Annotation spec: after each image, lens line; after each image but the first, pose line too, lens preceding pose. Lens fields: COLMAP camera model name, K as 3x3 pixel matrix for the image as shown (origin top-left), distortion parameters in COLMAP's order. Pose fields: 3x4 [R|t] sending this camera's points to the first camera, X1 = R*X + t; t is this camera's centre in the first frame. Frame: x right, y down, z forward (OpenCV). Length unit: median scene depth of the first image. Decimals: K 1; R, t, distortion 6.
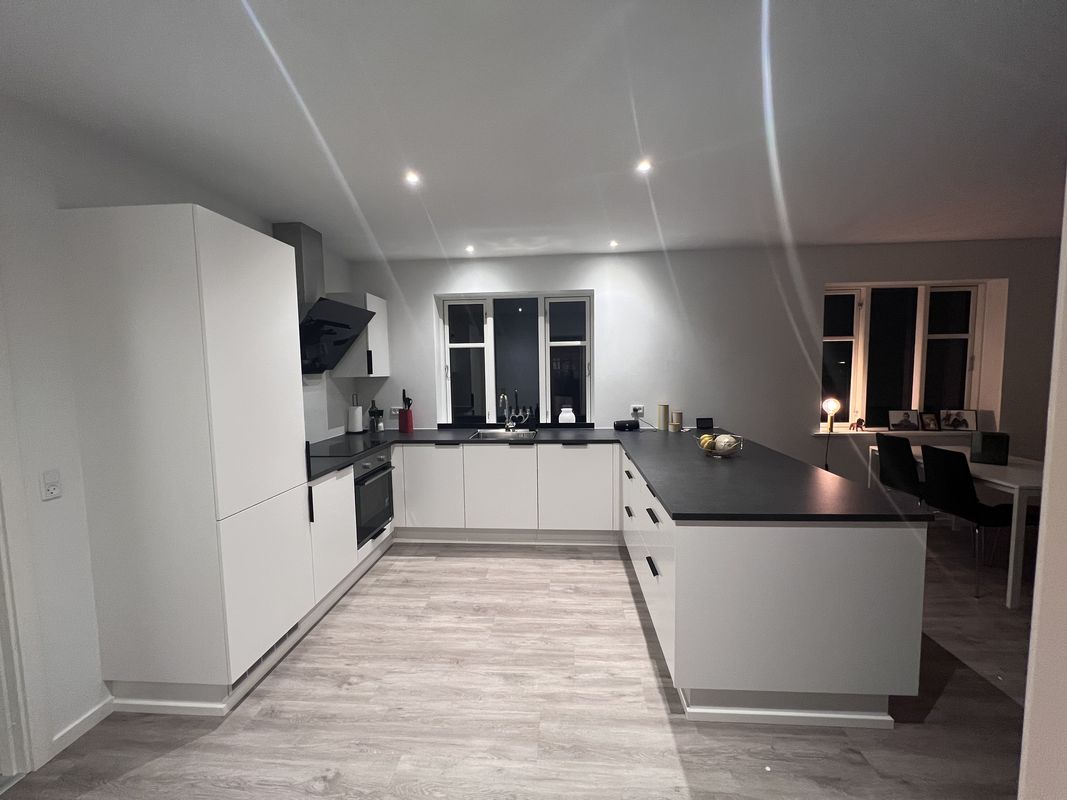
lens RADIAL K [[429.5, 0, 533.5], [0, 429.5, 400.0], [0, 0, 1]] dist [0.000286, -0.000119]
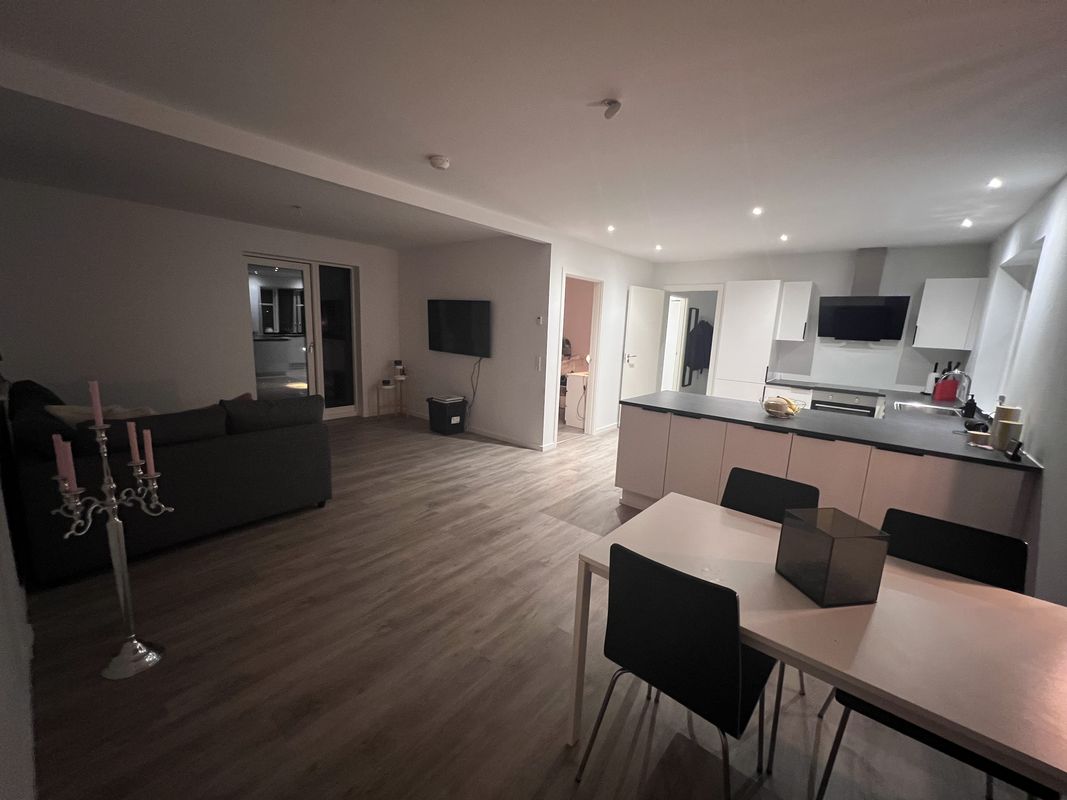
lens RADIAL K [[429.5, 0, 533.5], [0, 429.5, 400.0], [0, 0, 1]] dist [0.000286, -0.000119]
pose [[-0.584124, 0.135148, -0.800334, 1.313775], [-0.094186, 0.968093, 0.232218, -0.091598], [0.806181, 0.211024, -0.552758, 0.833130]]
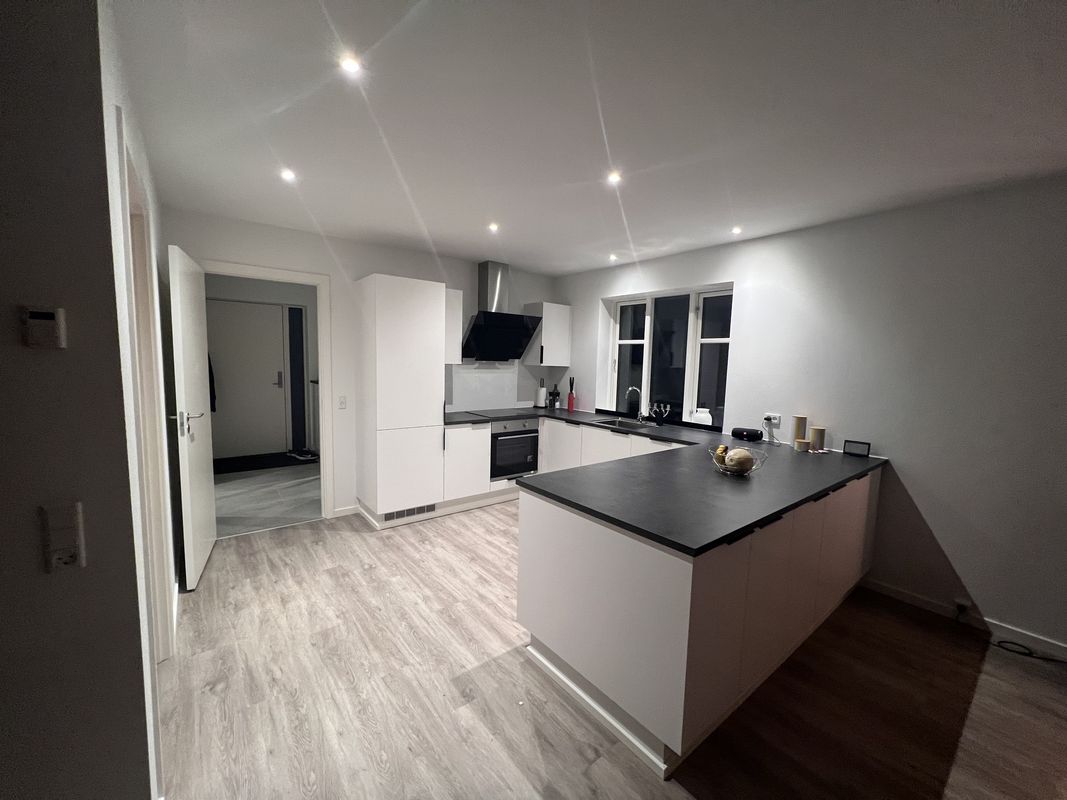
lens RADIAL K [[429.5, 0, 533.5], [0, 429.5, 400.0], [0, 0, 1]] dist [0.000286, -0.000119]
pose [[0.673211, 0.103658, -0.732149, 0.588779], [-0.092748, 0.994143, 0.055470, -0.019709], [0.733611, 0.030562, 0.678882, 0.083500]]
